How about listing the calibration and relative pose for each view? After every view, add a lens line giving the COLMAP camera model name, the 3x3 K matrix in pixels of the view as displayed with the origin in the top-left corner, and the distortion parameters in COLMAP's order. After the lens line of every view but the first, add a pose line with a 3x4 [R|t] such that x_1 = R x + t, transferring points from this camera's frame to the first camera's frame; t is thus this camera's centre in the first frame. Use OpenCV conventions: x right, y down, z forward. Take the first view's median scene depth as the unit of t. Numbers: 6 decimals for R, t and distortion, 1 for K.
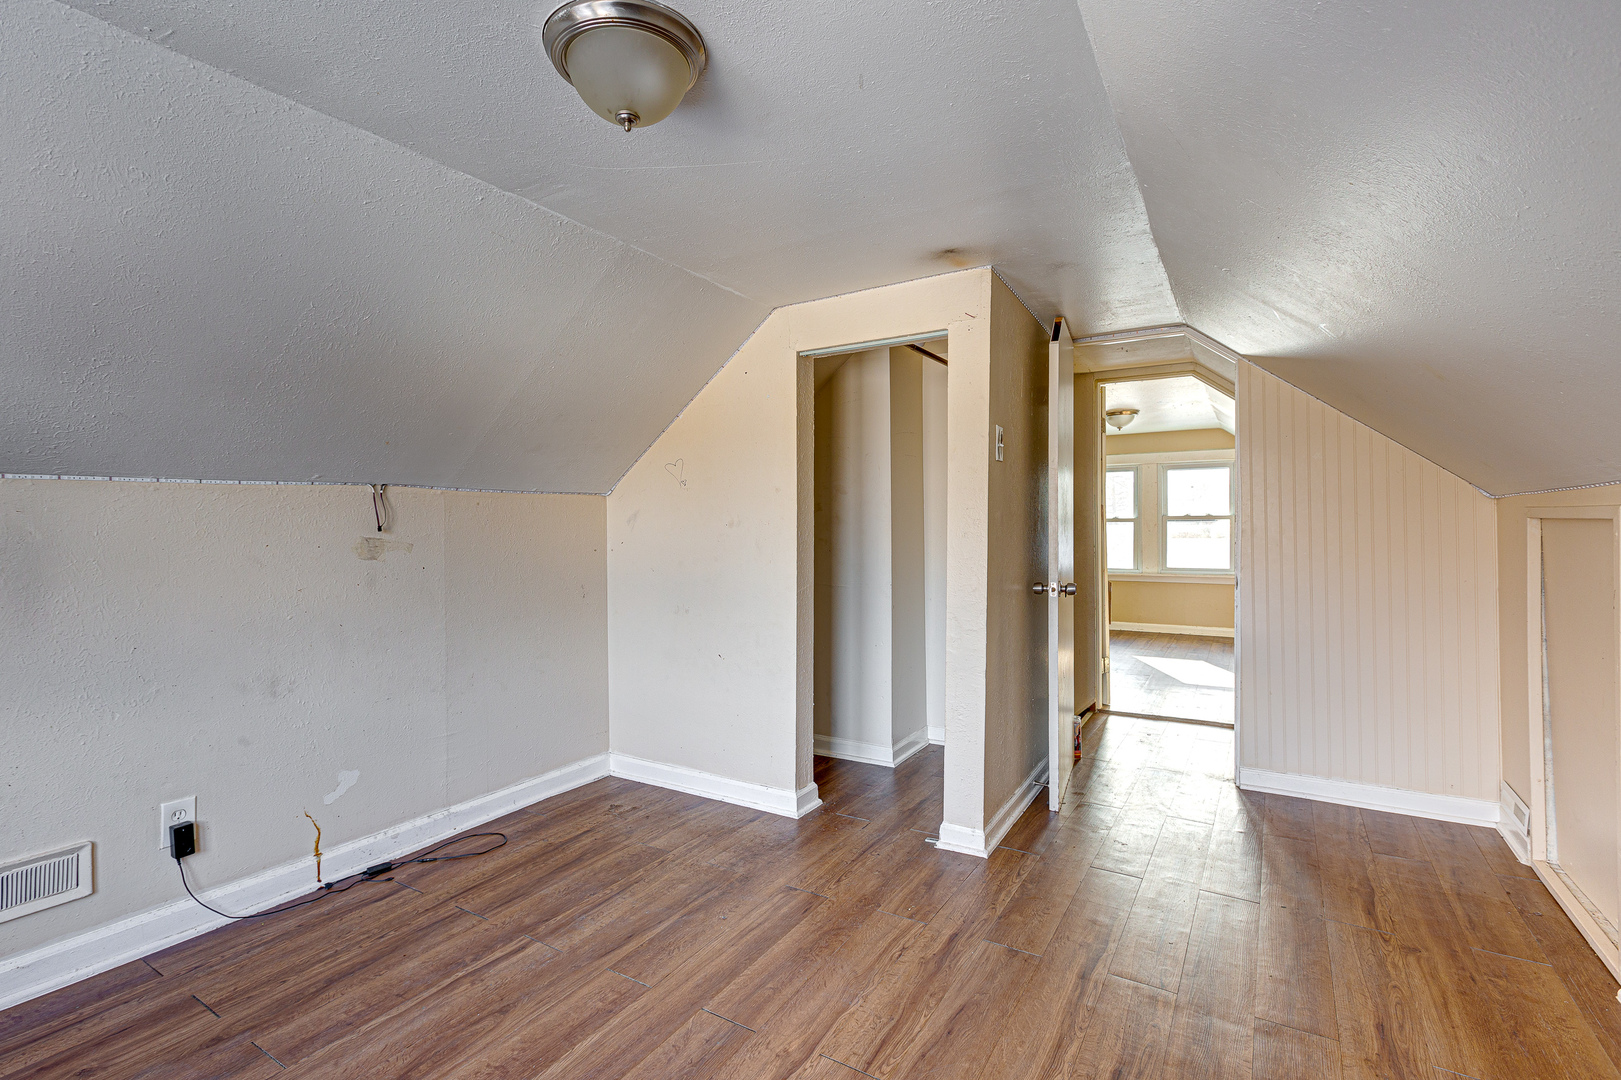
lens RADIAL K [[743.5, 0, 801.0], [0, 743.5, 531.4], [0, 0, 1]] dist [0.000434, -0.000194]
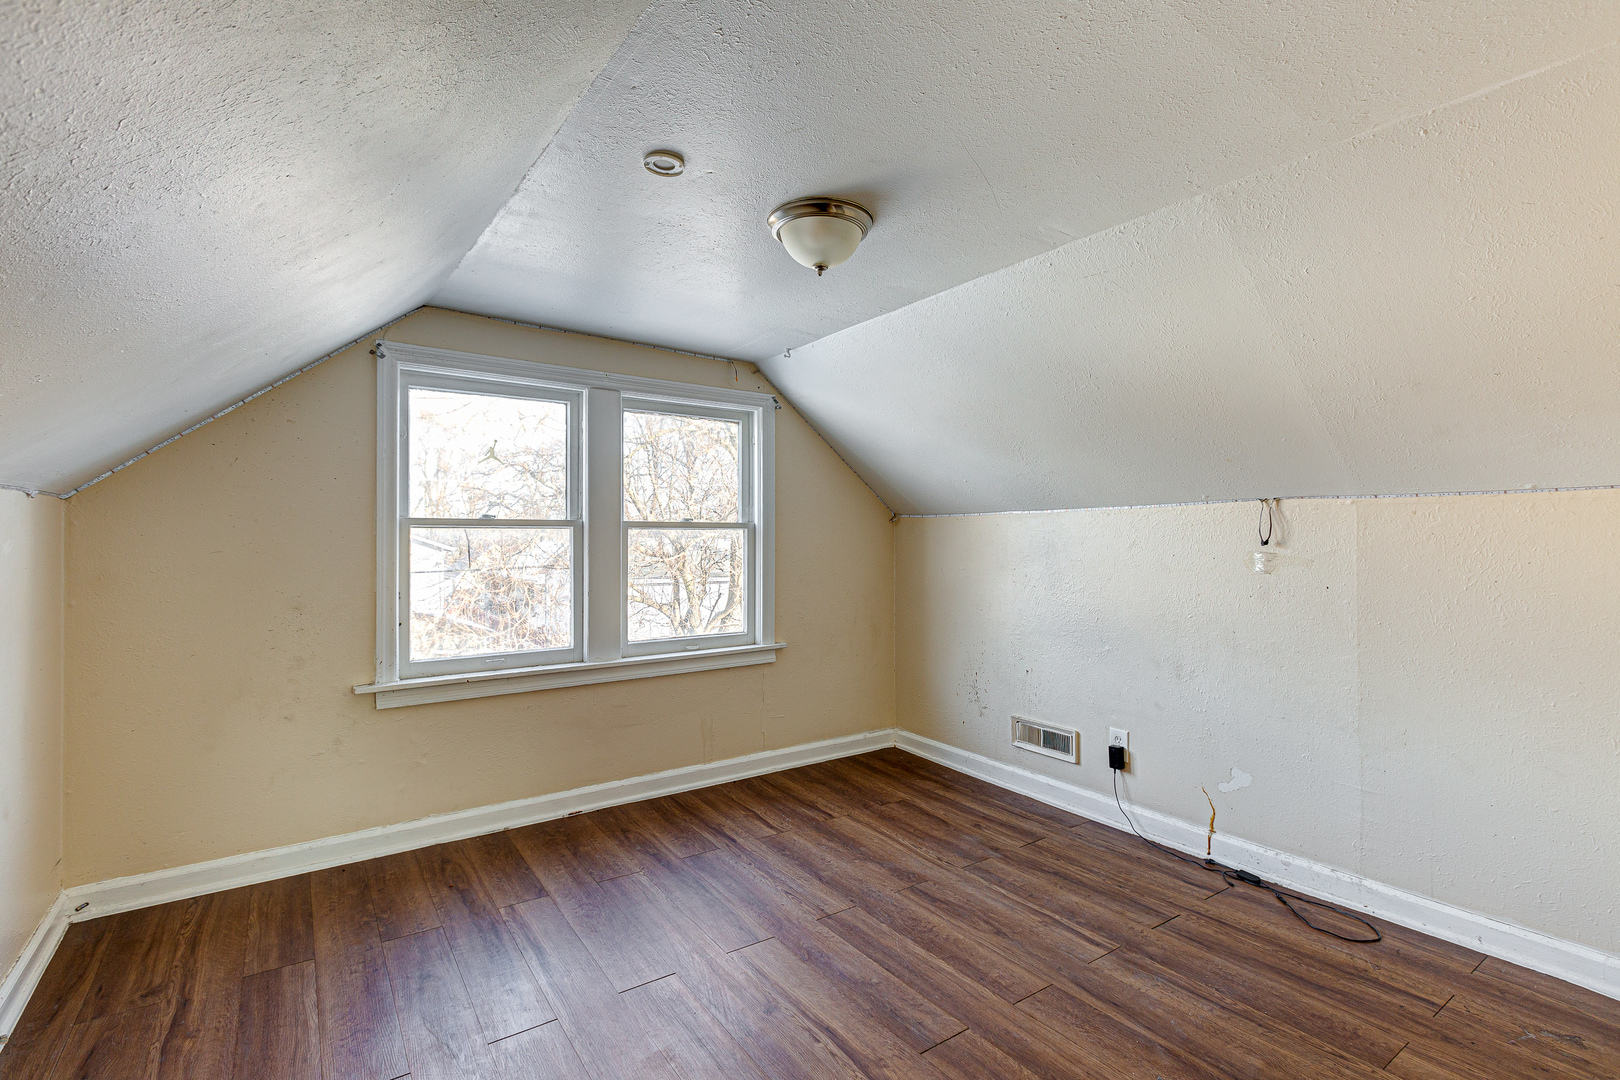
lens RADIAL K [[776.2, 0, 810.0], [0, 776.2, 540.0], [0, 0, 1]] dist [0.000096, -0.000270]
pose [[-0.393901, 0.008303, -0.919115, 0.714037], [-0.009327, 0.999872, 0.013030, -0.017645], [0.919106, 0.013705, -0.393773, 0.957042]]
